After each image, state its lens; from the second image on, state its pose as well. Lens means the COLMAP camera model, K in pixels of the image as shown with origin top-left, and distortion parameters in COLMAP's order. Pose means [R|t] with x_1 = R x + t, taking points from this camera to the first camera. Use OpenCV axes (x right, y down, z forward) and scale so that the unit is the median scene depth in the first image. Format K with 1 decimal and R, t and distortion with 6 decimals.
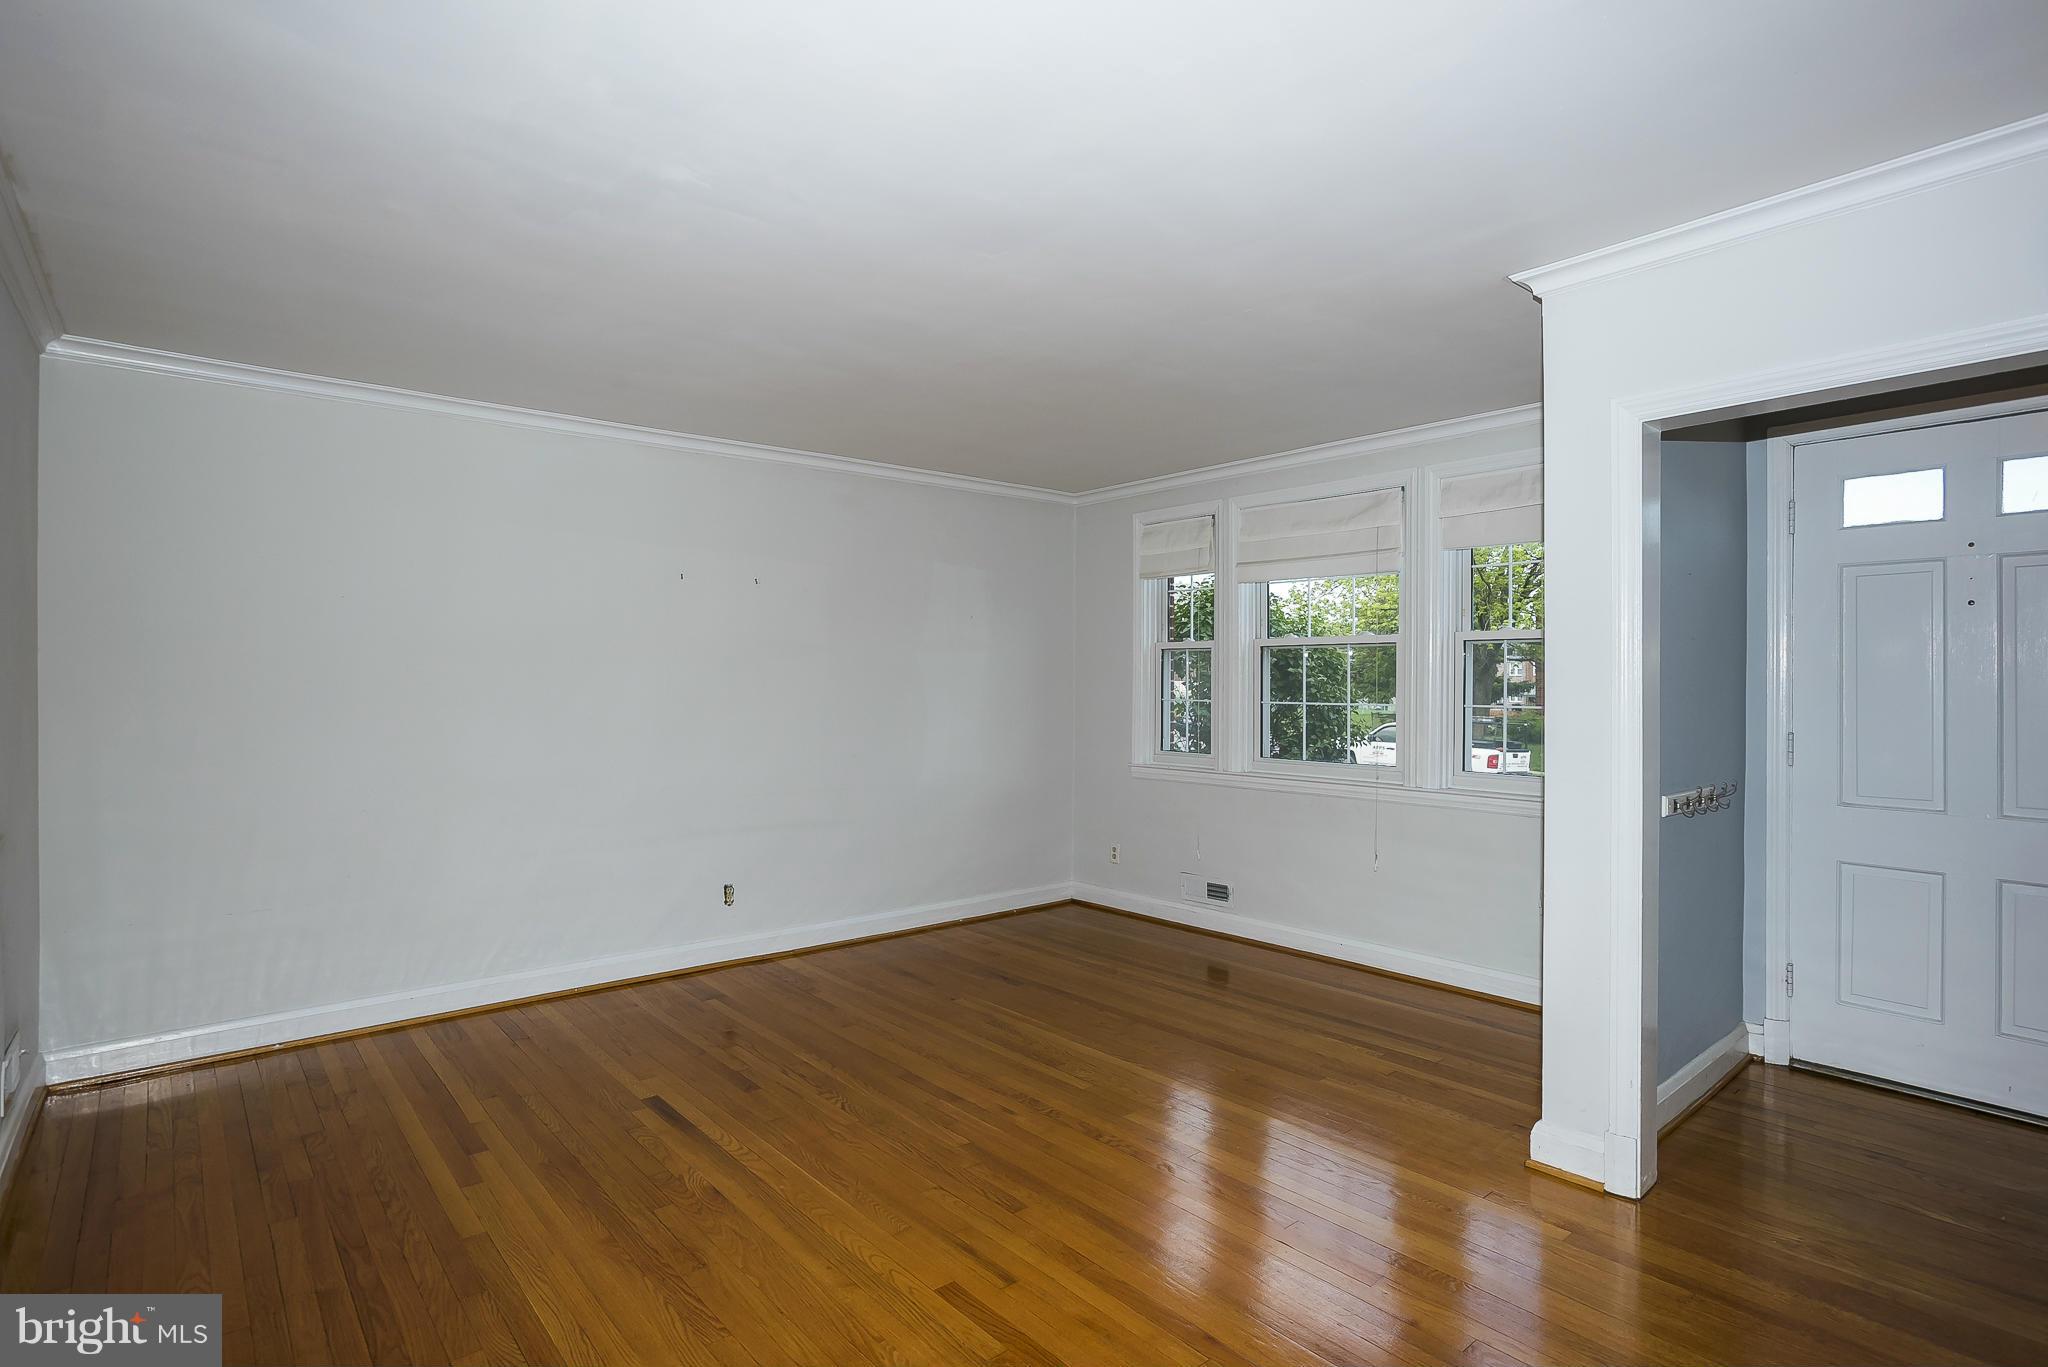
lens RADIAL K [[1011.4, 0, 1019.2], [0, 1011.4, 696.5], [0, 0, 1]] dist [-0.016832, 0.002284]
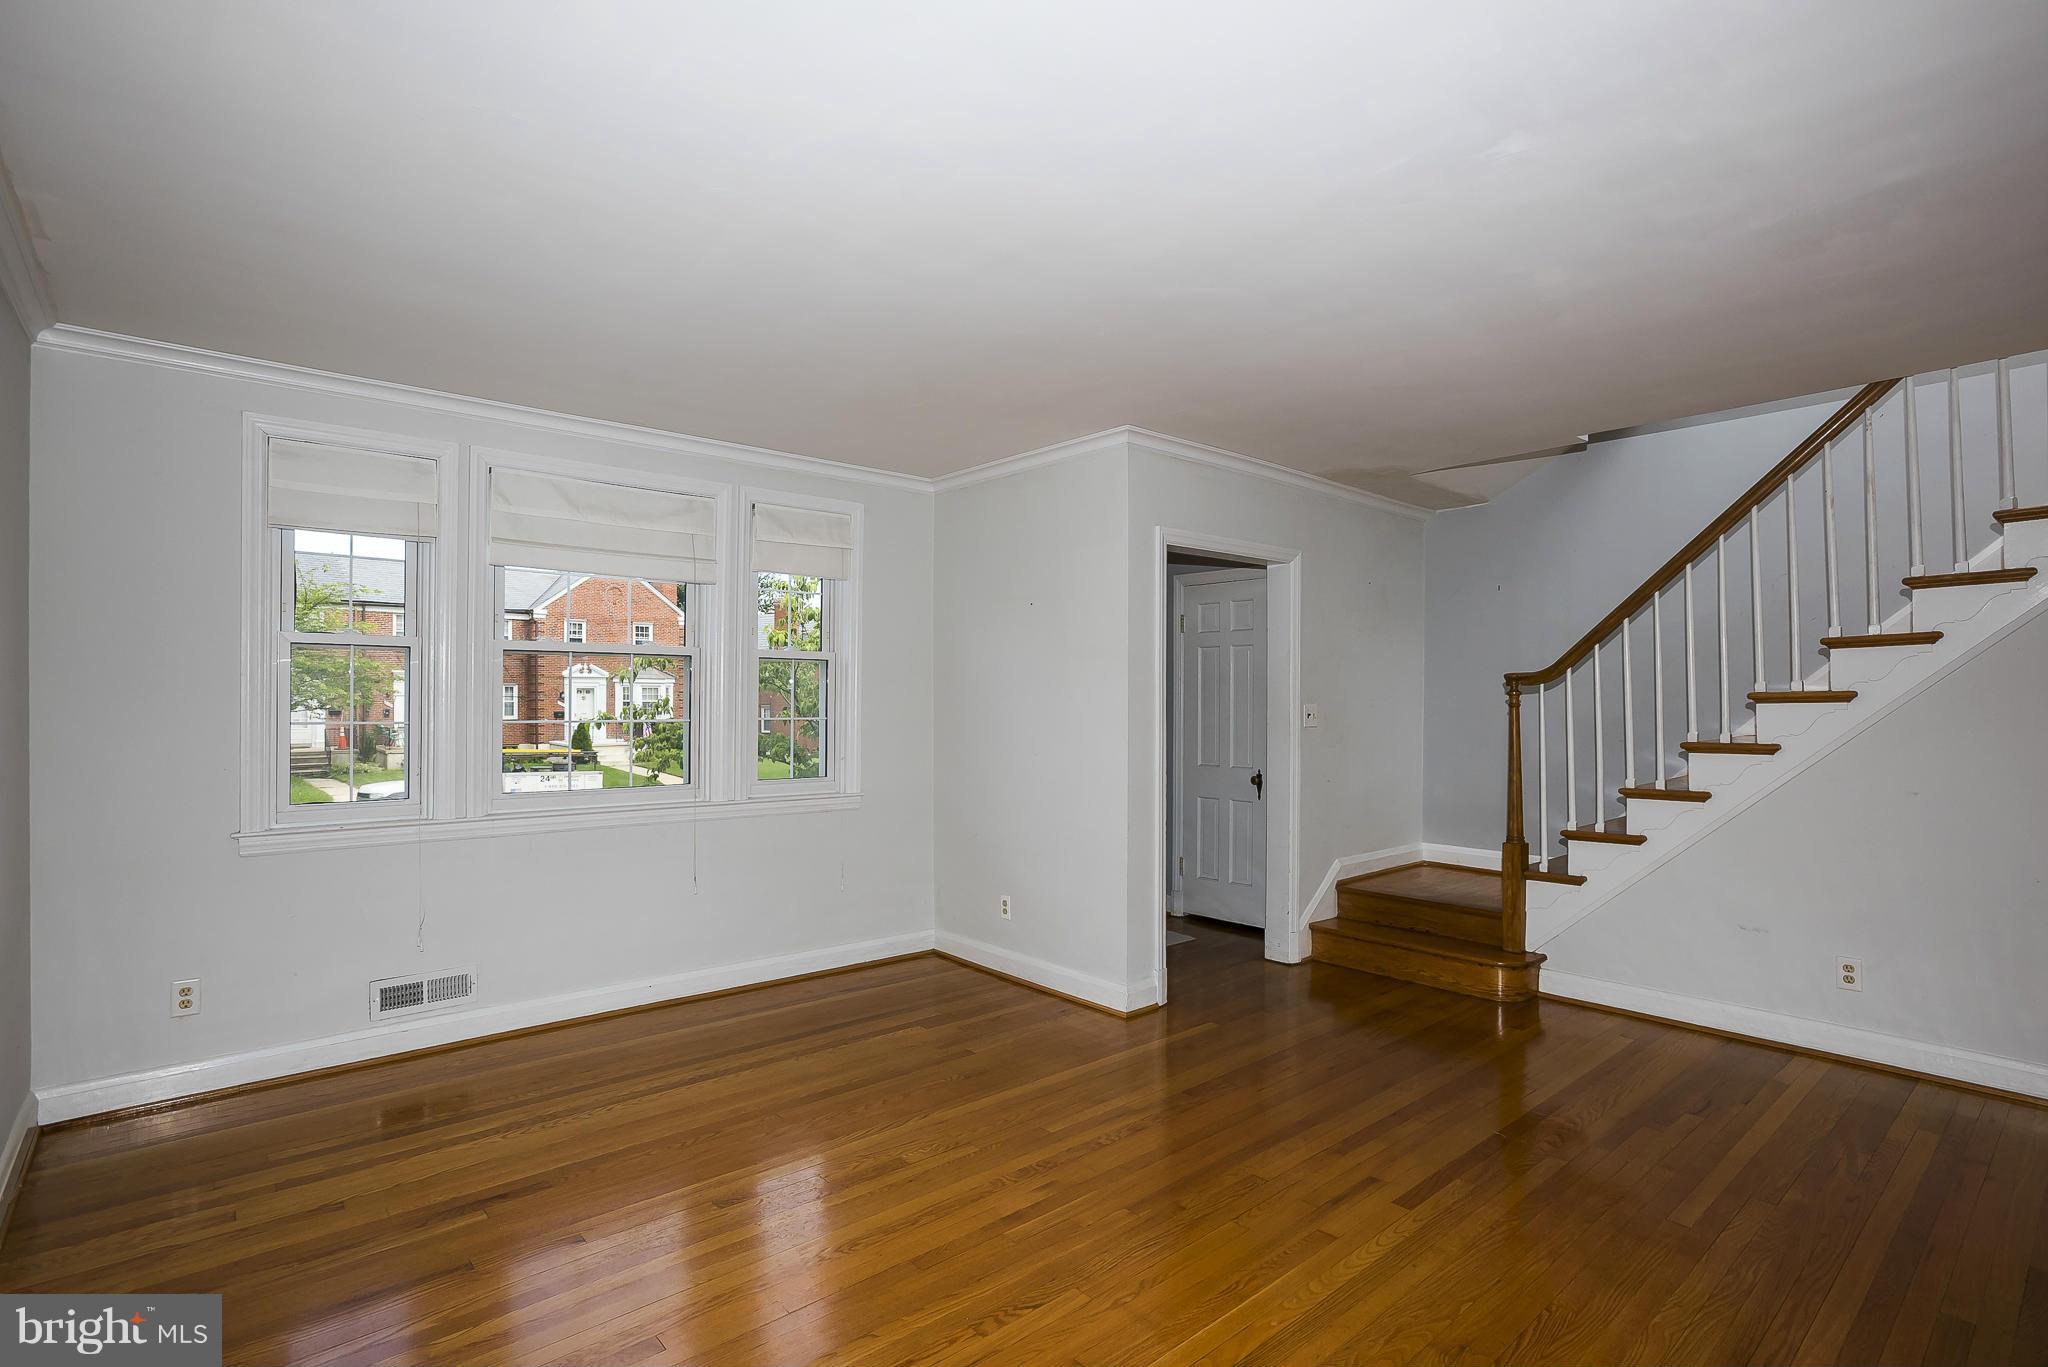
lens RADIAL K [[1011.4, 0, 1038.4], [0, 1011.4, 682.3], [0, 0, 1]] dist [-0.016832, 0.002284]
pose [[-0.005317, 0.007136, 0.999960, -0.664355], [0.011147, 0.999913, -0.007076, -0.017702], [-0.999924, 0.011109, -0.005396, 0.746029]]
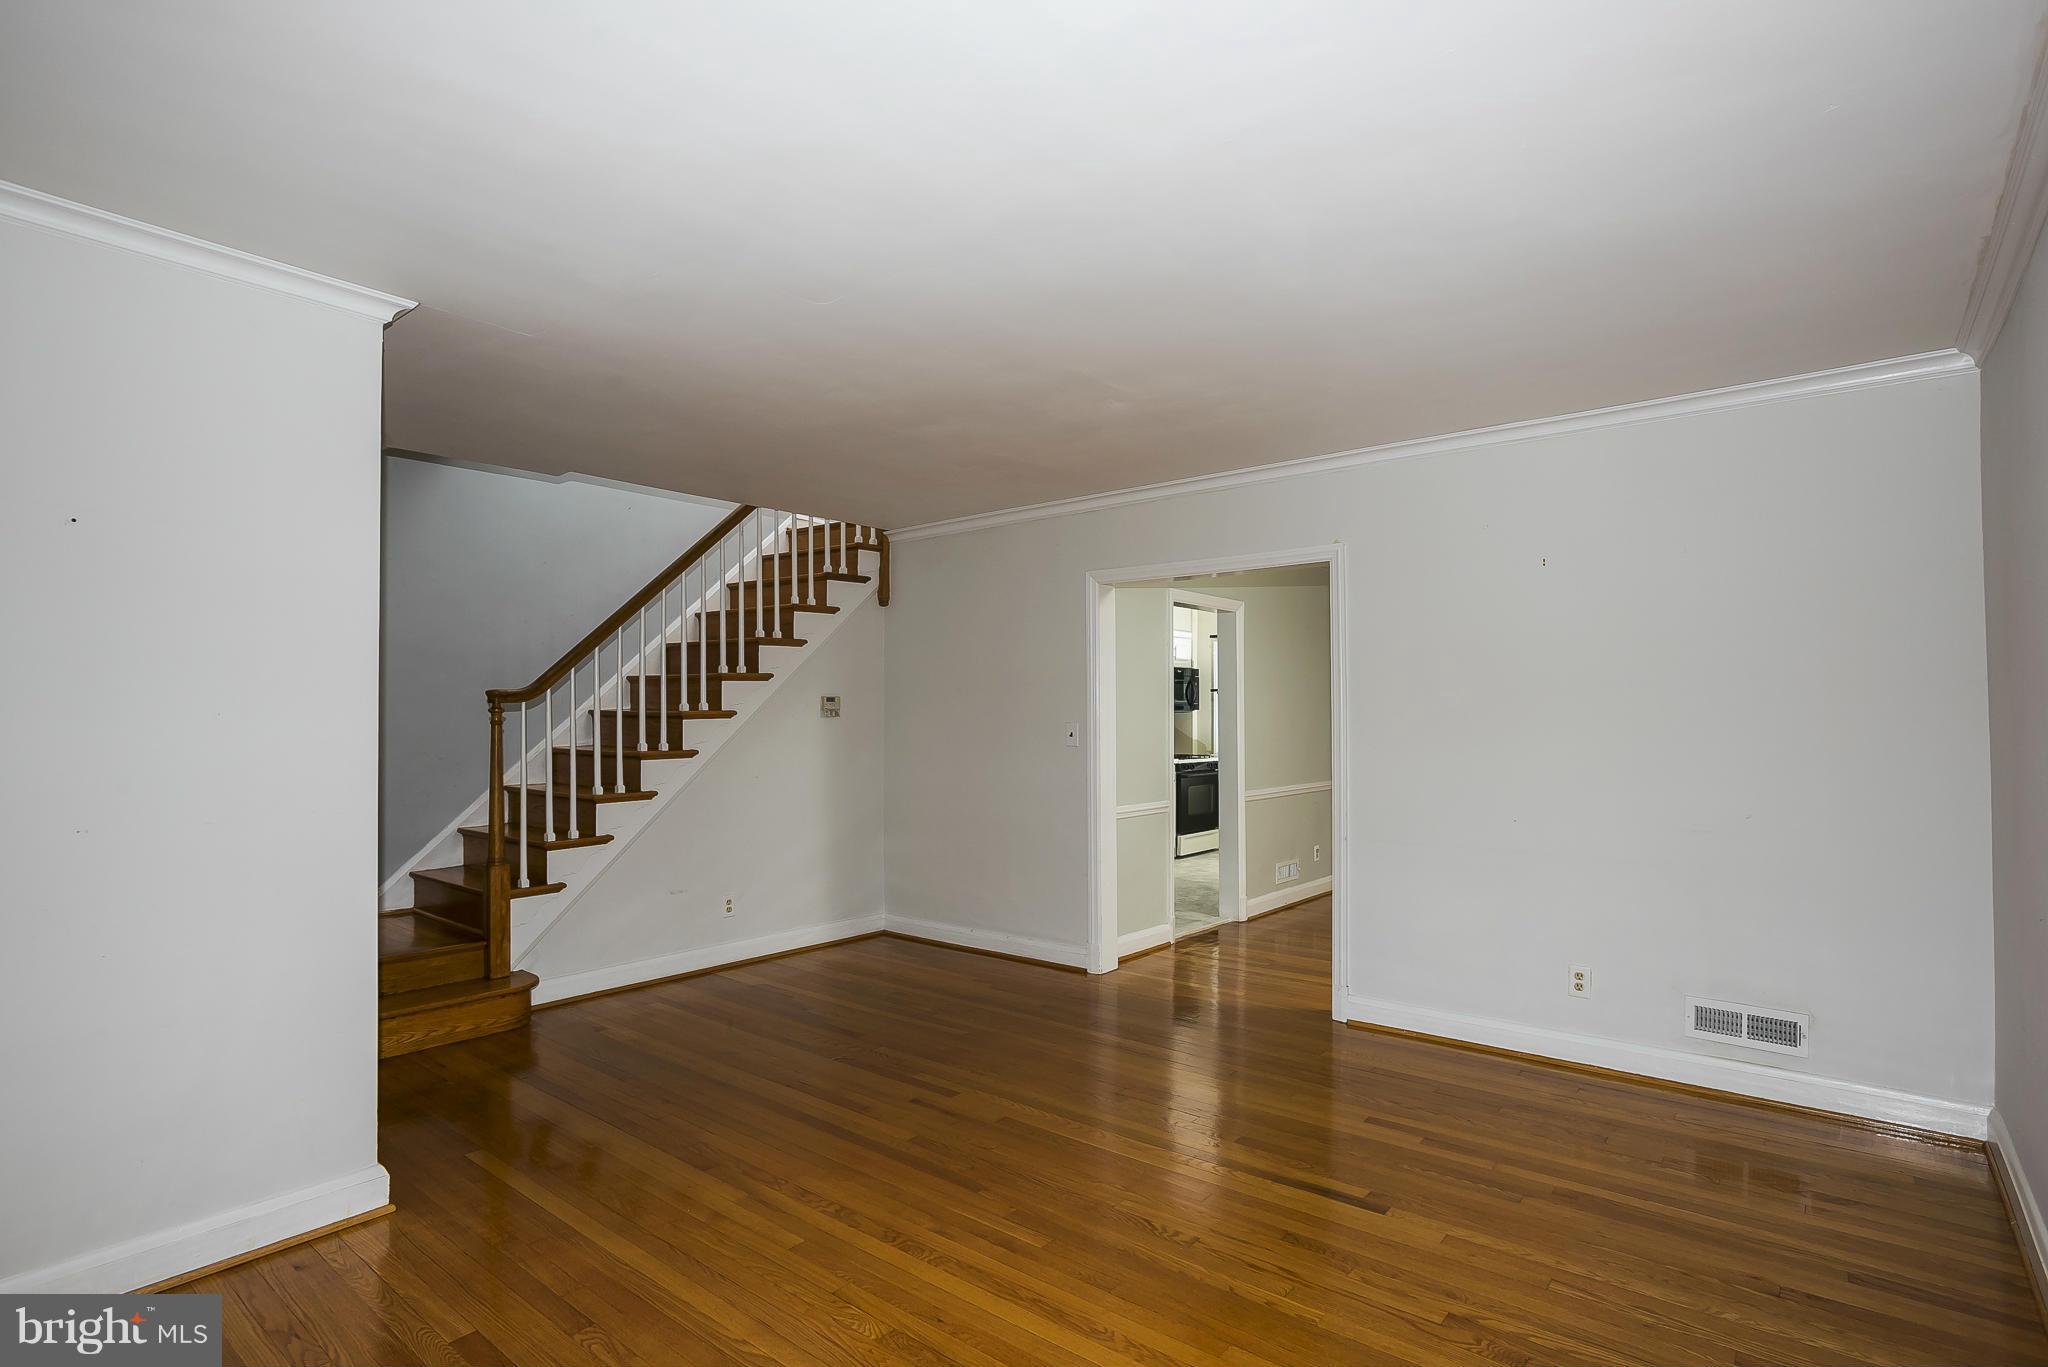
lens RADIAL K [[1011.4, 0, 1040.7], [0, 1011.4, 692.6], [0, 0, 1]] dist [-0.016832, 0.002284]
pose [[-0.983452, -0.010674, -0.180856, 0.036908], [-0.008638, 0.999890, -0.012044, -0.019025], [0.180965, -0.010283, -0.983436, 1.353262]]
